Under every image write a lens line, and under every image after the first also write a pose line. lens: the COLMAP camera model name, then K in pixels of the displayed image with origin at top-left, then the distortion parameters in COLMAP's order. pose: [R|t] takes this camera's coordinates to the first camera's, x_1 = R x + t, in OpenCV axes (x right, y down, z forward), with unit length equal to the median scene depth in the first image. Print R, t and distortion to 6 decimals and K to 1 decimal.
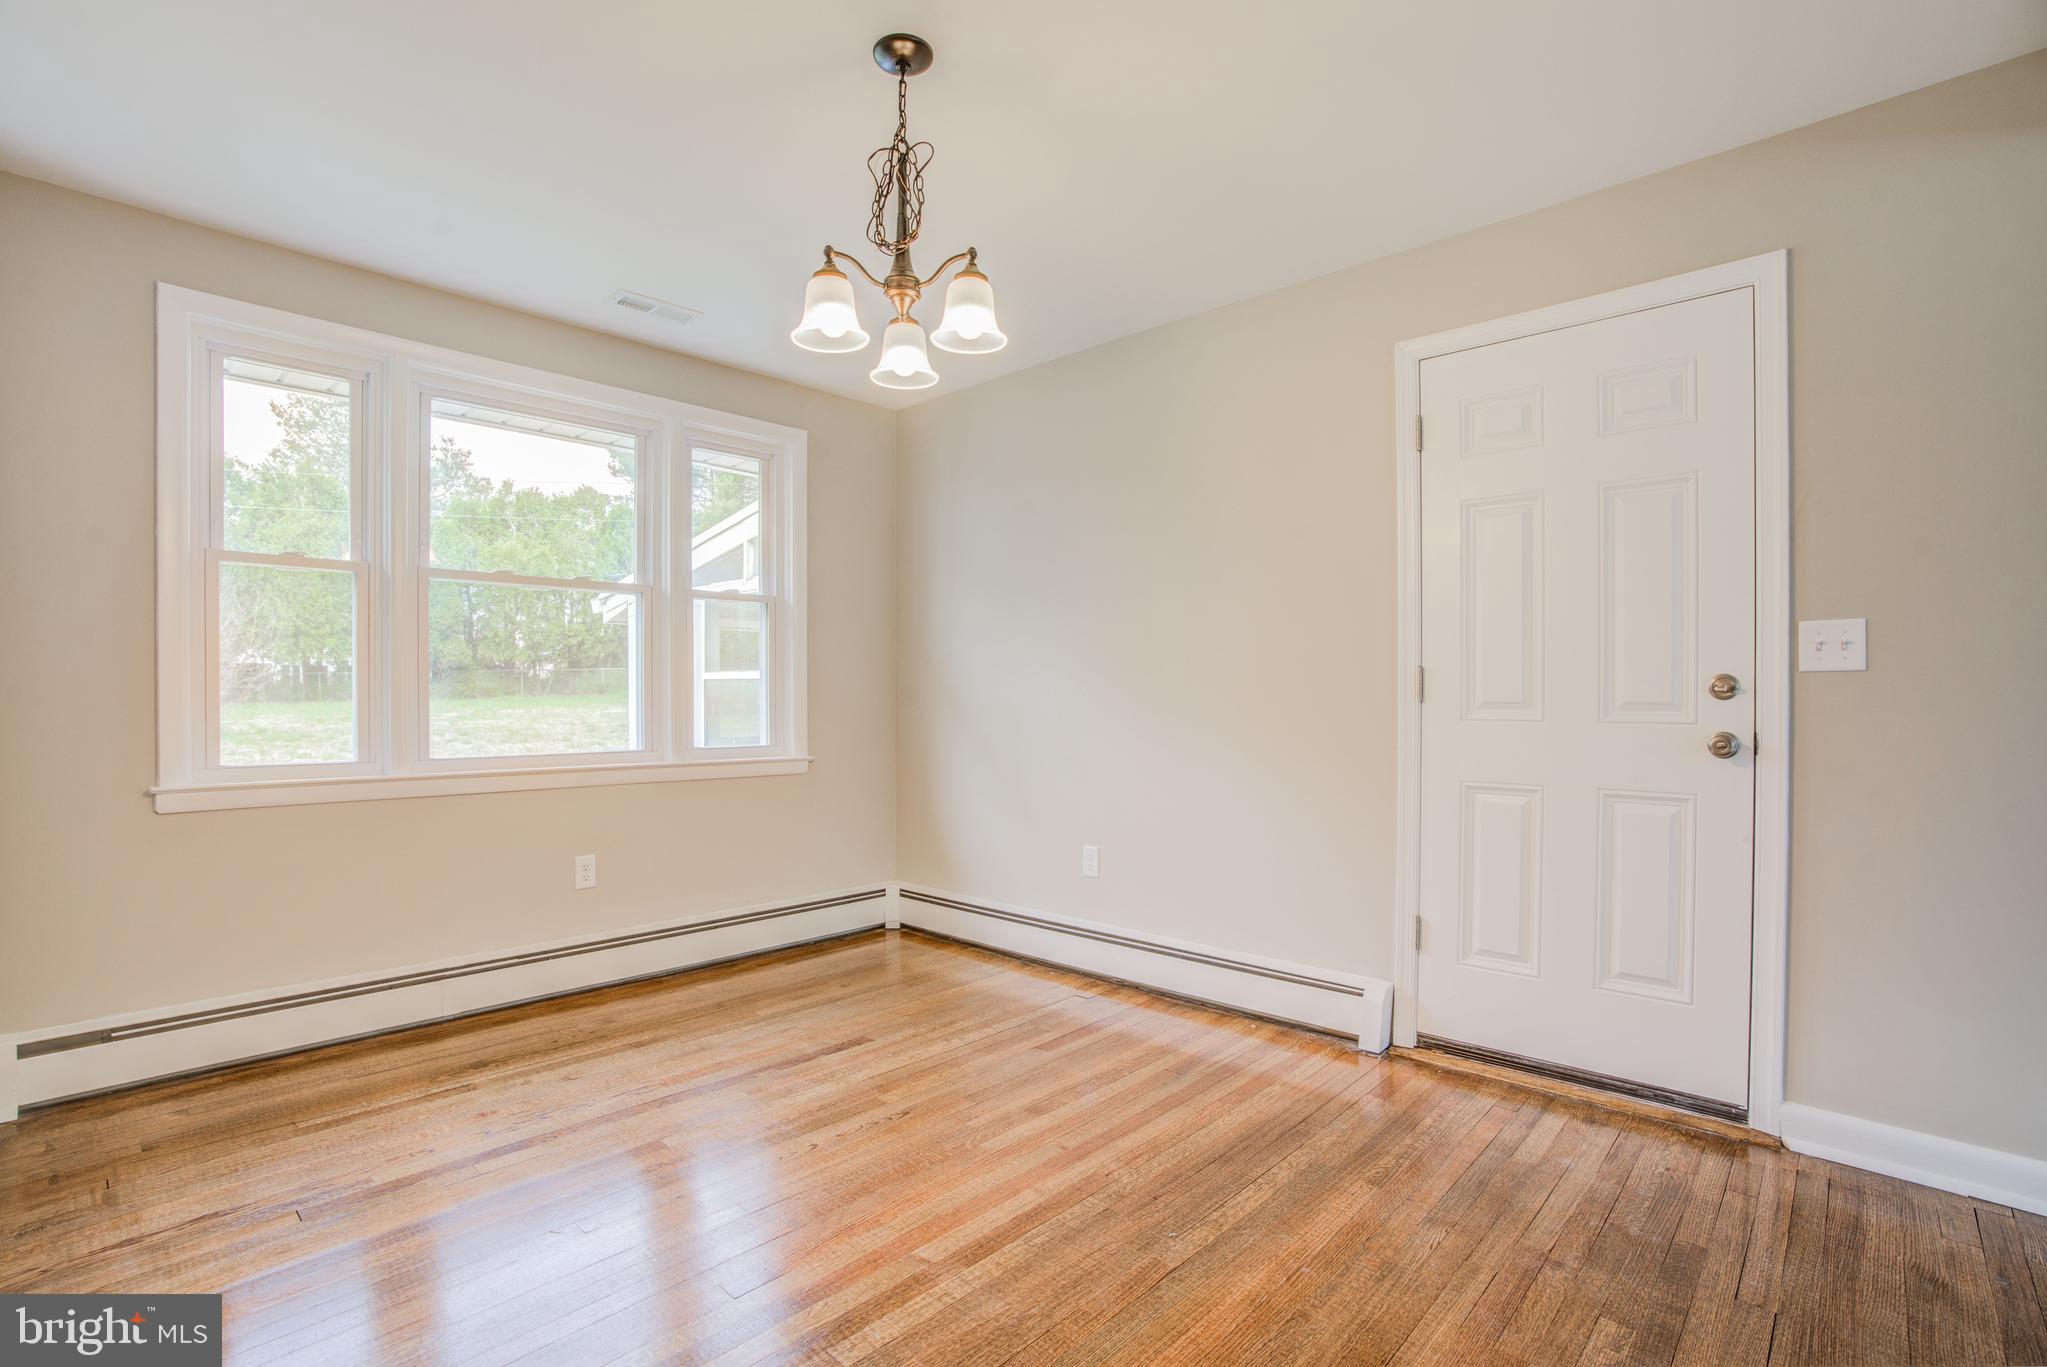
lens RADIAL K [[955.8, 0, 1002.7], [0, 955.8, 706.2], [0, 0, 1]] dist [-0.024046, 0.000521]
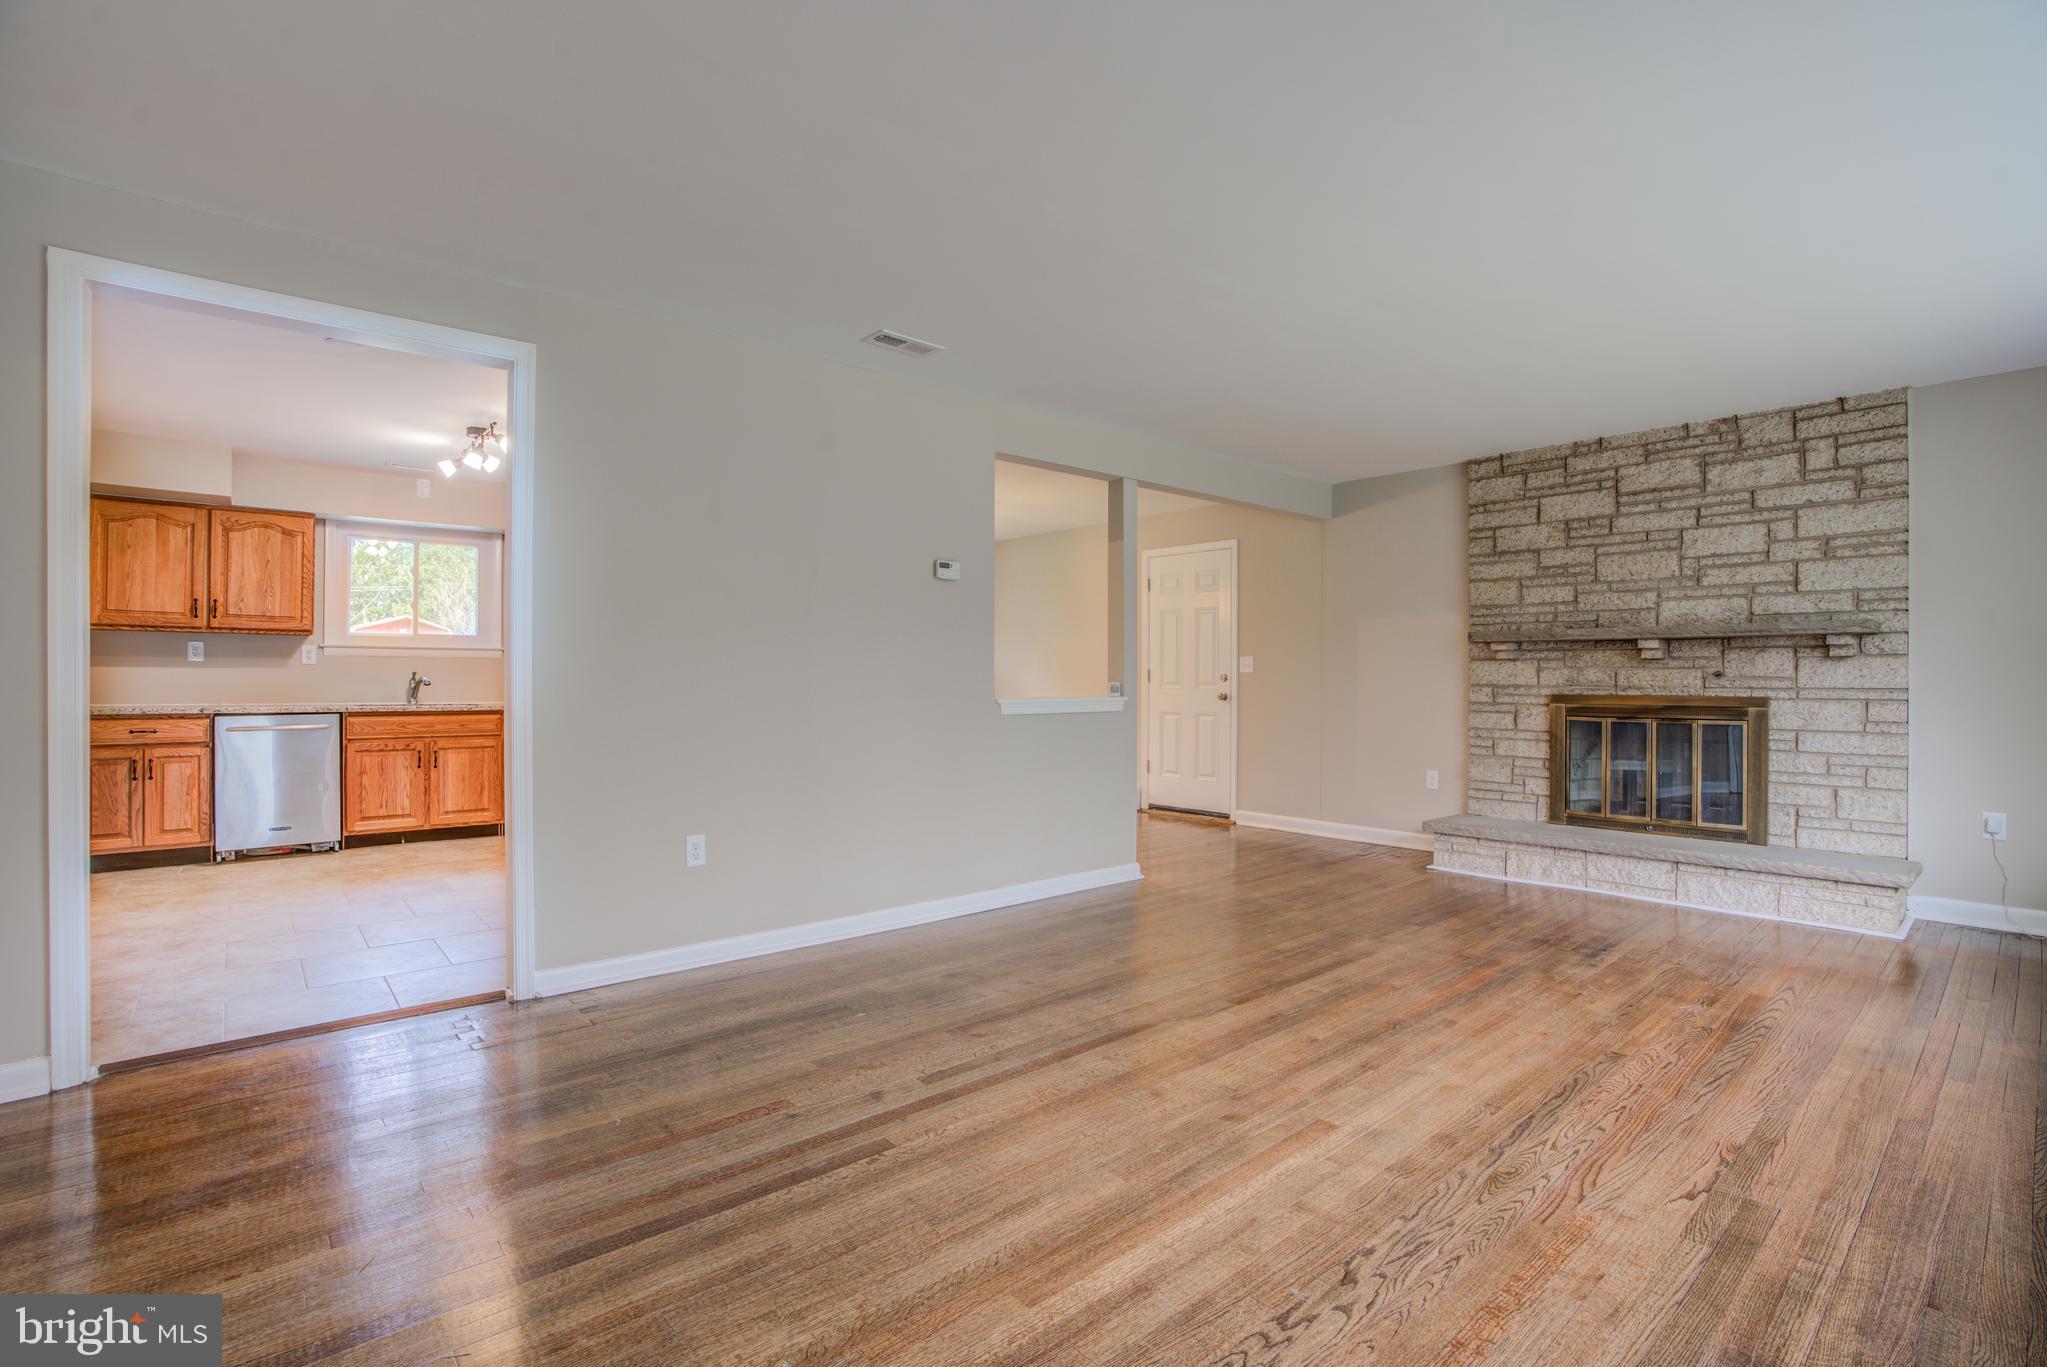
lens RADIAL K [[954.1, 0, 1023.5], [0, 954.1, 683.5], [0, 0, 1]] dist [-0.062222, 0.030031]
pose [[0.996231, 0.003238, -0.086684, 0.319619], [-0.003619, 0.999984, -0.004244, 0.011257], [0.086669, 0.004541, 0.996227, -1.807749]]
